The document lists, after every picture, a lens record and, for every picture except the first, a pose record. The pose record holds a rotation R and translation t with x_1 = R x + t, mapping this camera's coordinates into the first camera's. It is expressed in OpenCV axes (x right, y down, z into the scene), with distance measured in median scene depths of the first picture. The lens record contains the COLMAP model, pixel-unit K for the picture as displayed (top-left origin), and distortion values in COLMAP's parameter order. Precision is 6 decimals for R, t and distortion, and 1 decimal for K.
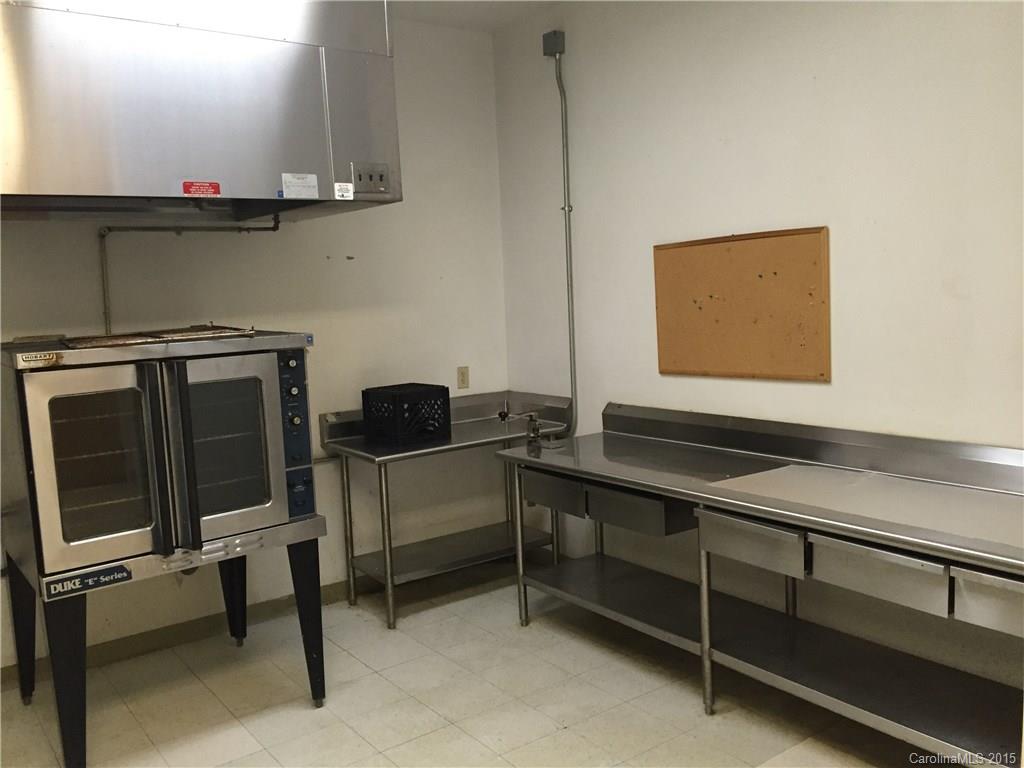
lens RADIAL K [[865.2, 0, 510.0], [0, 865.2, 376.3], [0, 0, 1]] dist [0.041946, -0.045368]
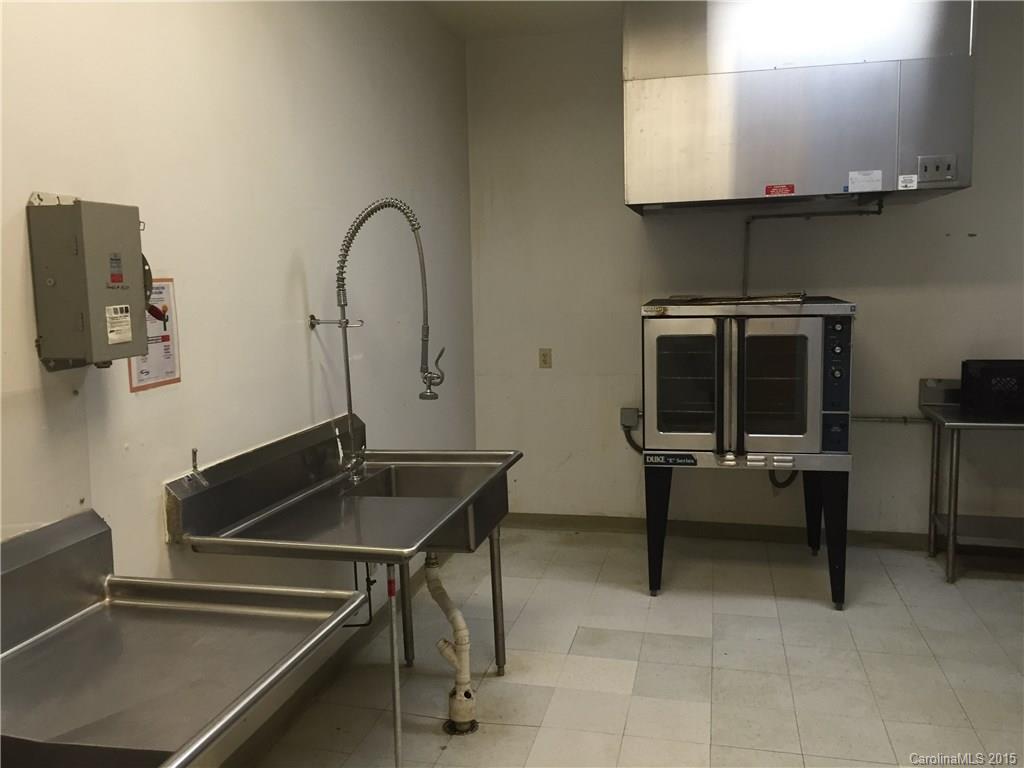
lens RADIAL K [[865.2, 0, 513.5], [0, 865.2, 383.8], [0, 0, 1]] dist [0.041946, -0.045368]
pose [[0.639841, 0.126500, -0.758025, 0.399981], [-0.087762, 0.991934, 0.091455, -0.007642], [0.763480, 0.008009, 0.645782, -0.151788]]
